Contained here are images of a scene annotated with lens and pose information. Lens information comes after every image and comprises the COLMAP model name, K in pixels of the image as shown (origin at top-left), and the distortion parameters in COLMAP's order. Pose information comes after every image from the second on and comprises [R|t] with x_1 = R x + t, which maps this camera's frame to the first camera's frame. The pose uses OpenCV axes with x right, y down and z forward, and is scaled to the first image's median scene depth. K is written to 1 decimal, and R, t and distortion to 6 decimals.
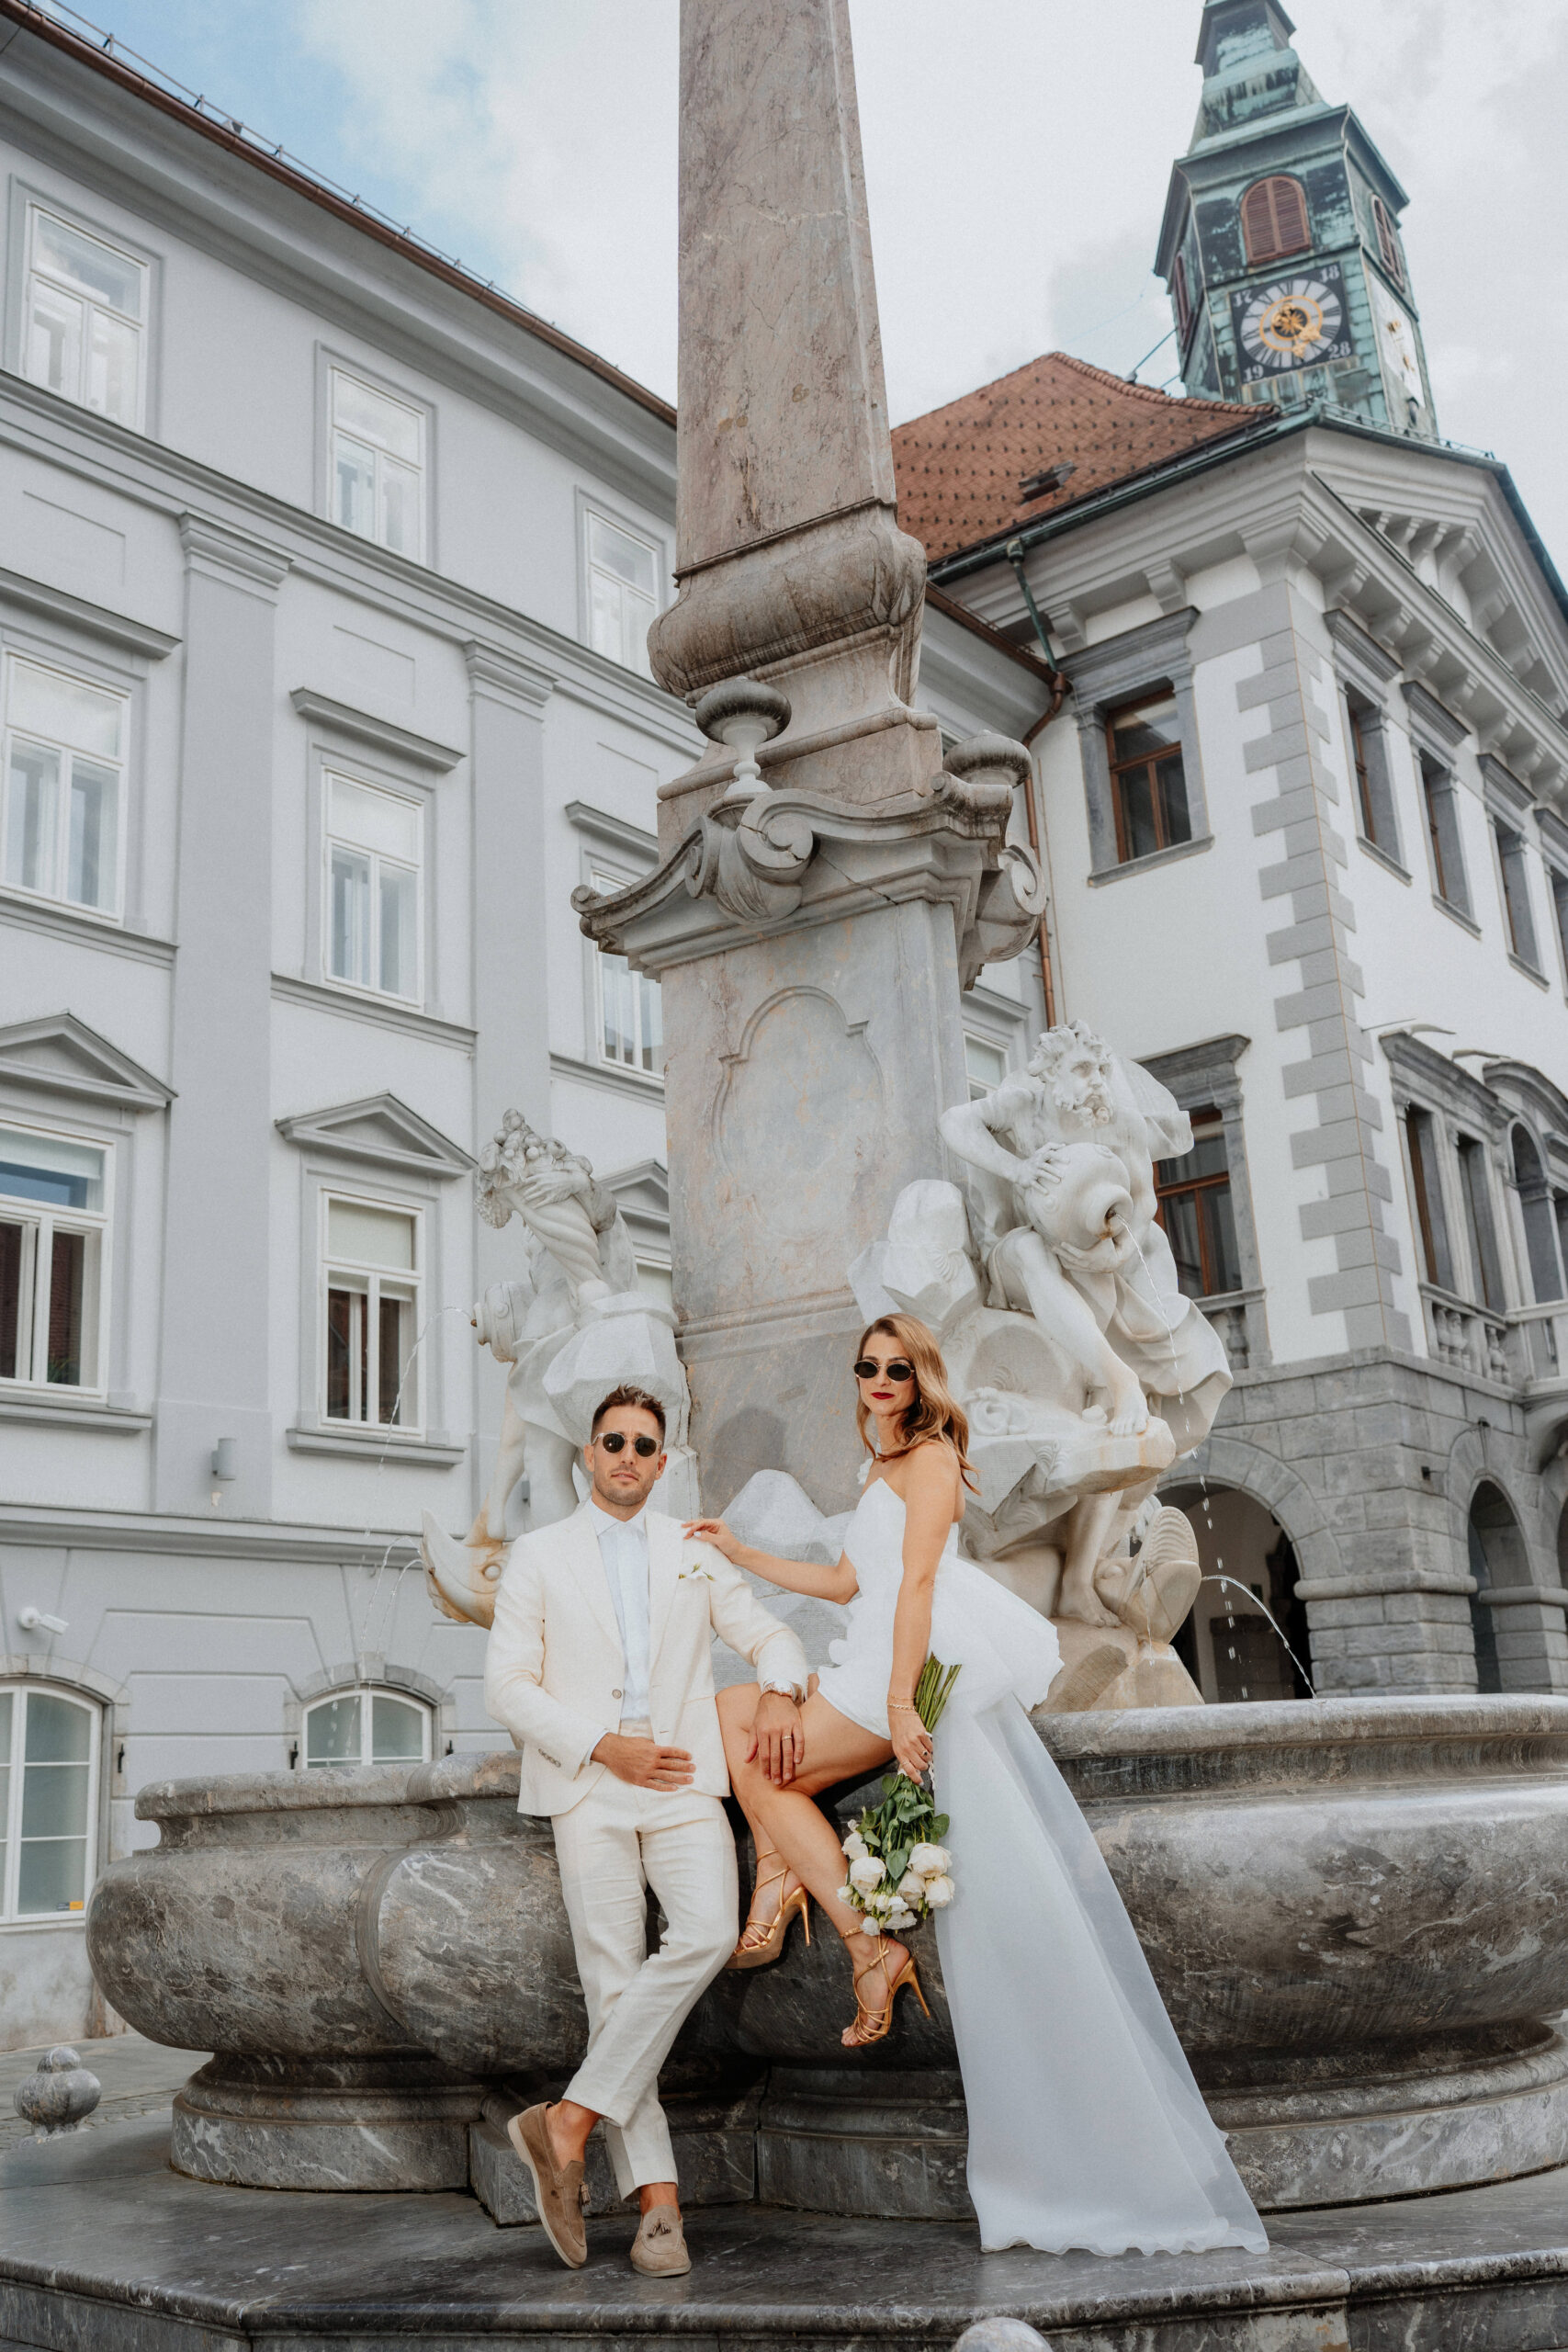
lens RADIAL K [[2274.4, 0, 782.9], [0, 2274.4, 1187.6], [0, 0, 1]] dist [0.030294, 0.000000]
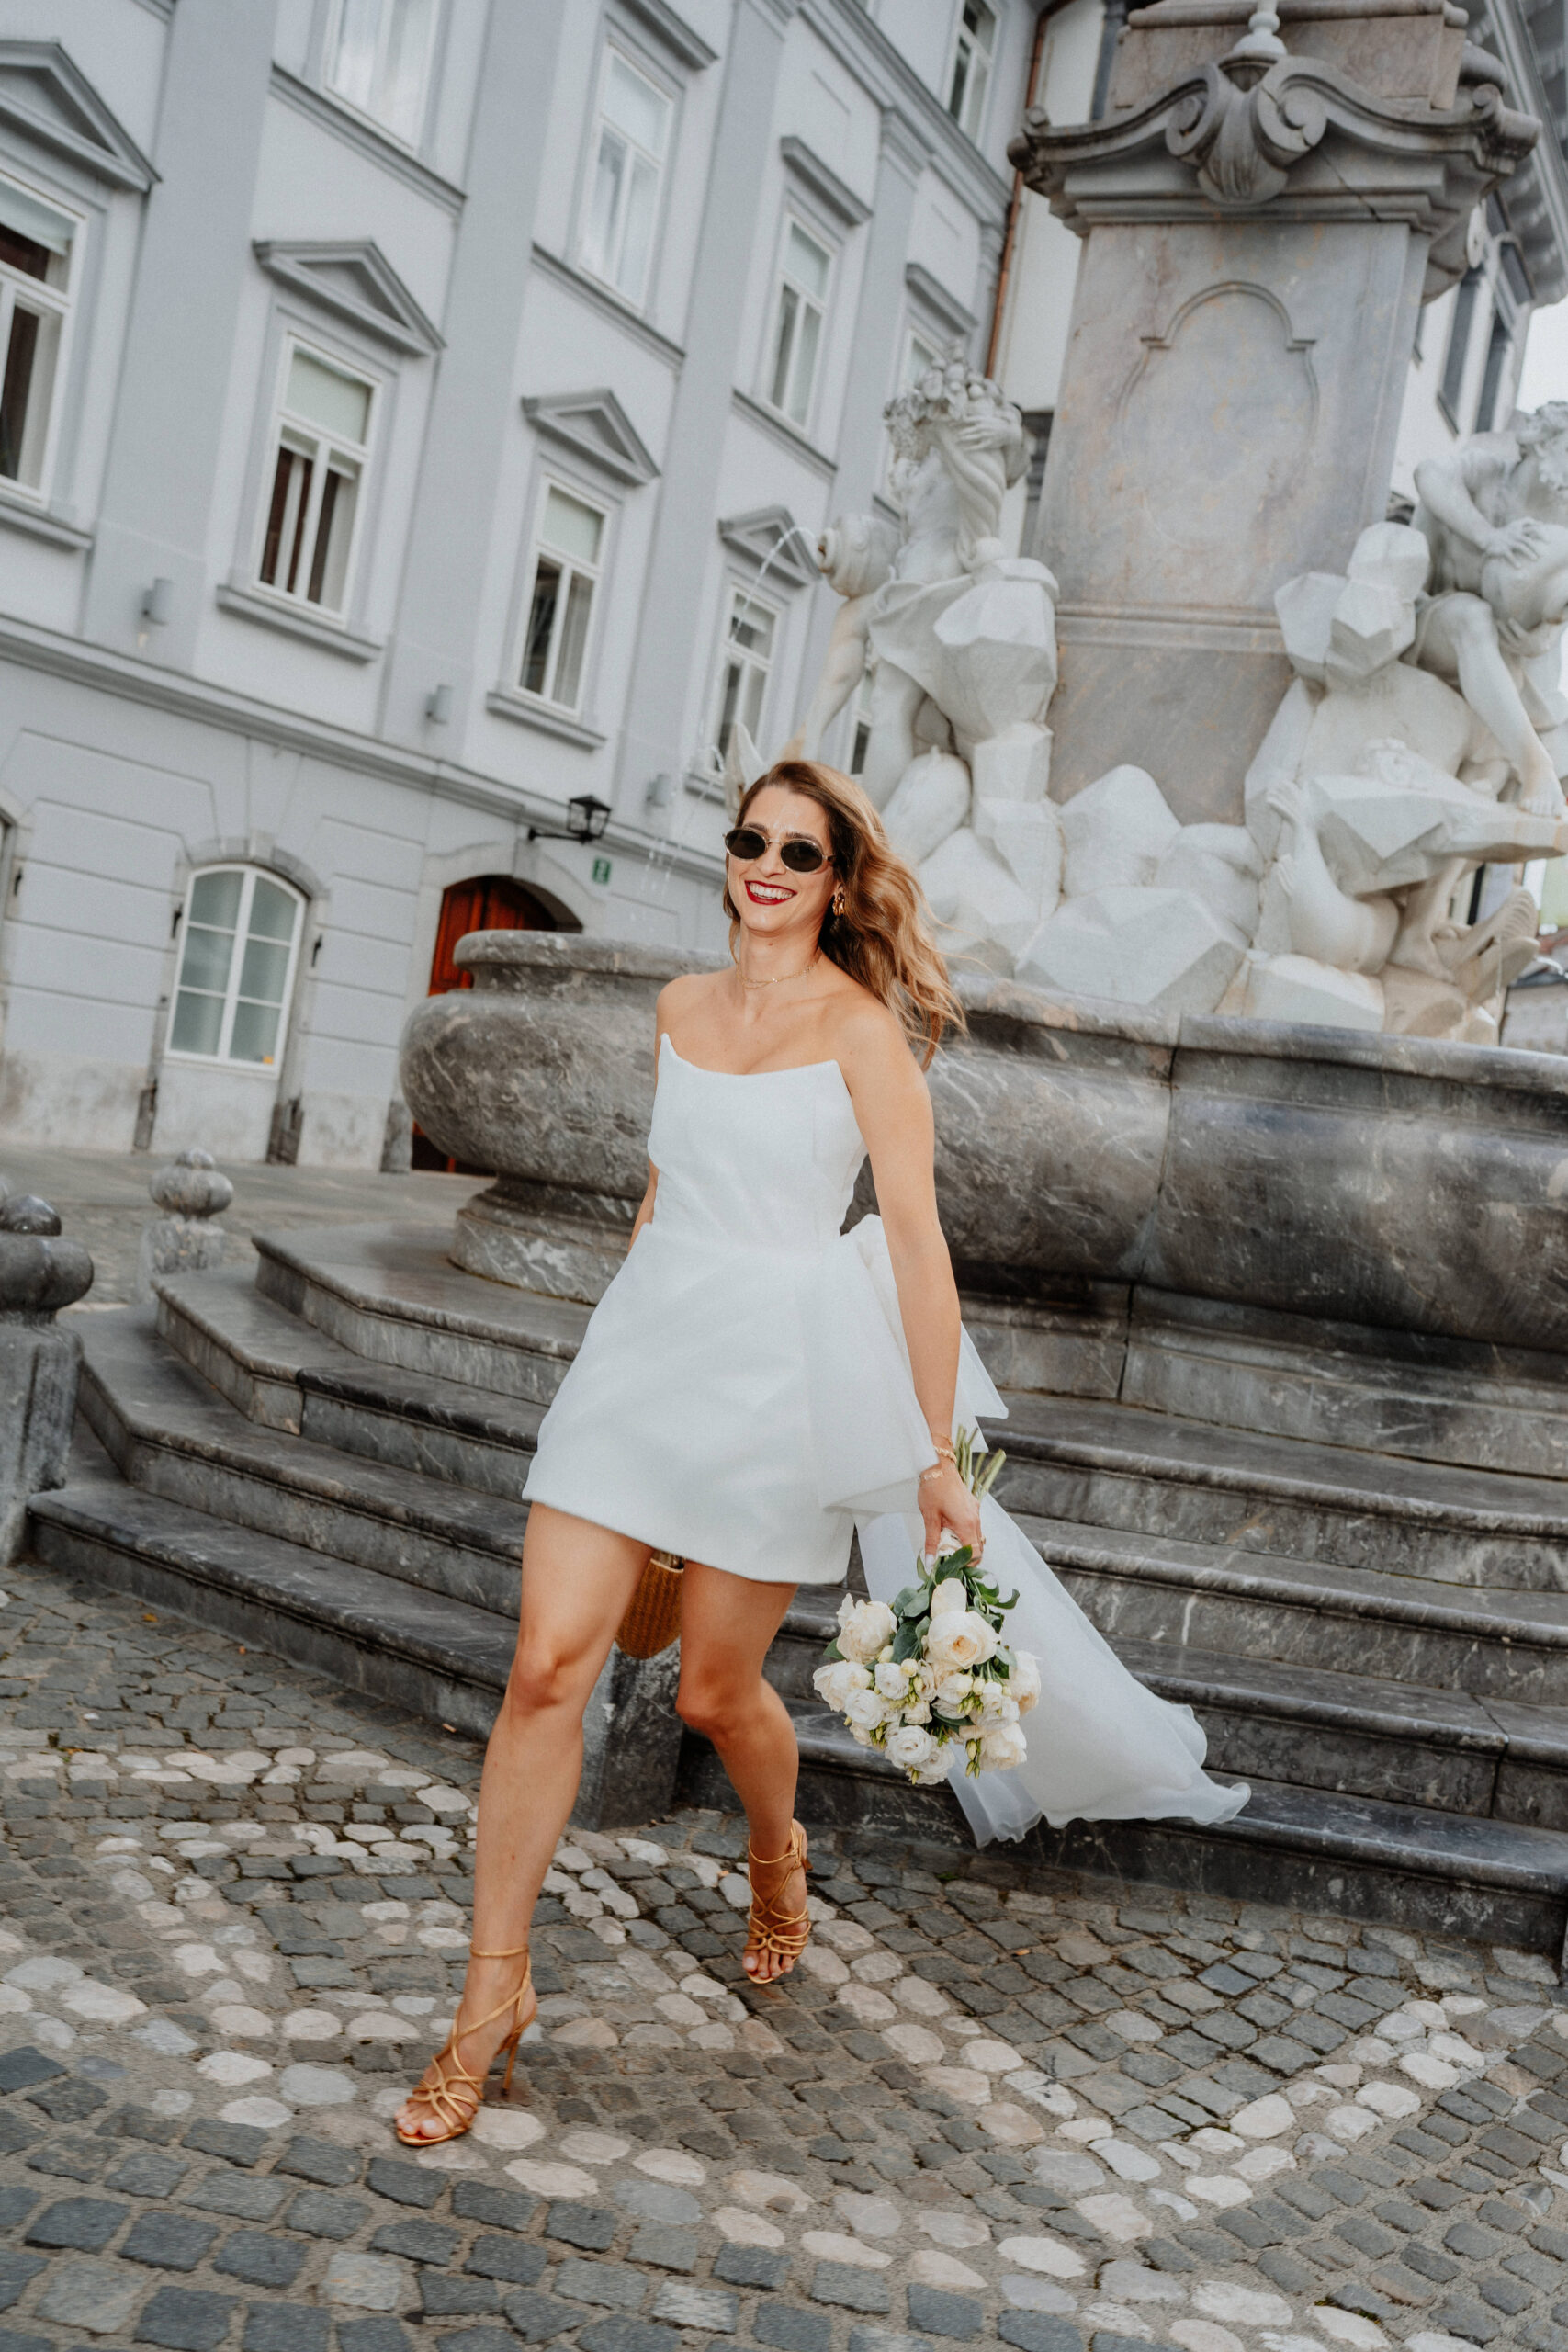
lens RADIAL K [[2274.4, 0, 791.4], [0, 2274.4, 1178.4], [0, 0, 1]] dist [0.030294, 0.000000]
pose [[0.962828, 0.192489, 0.189500, -0.281608], [-0.239879, 0.931845, 0.272256, 0.047267], [-0.124179, -0.307593, 0.943380, -0.014836]]
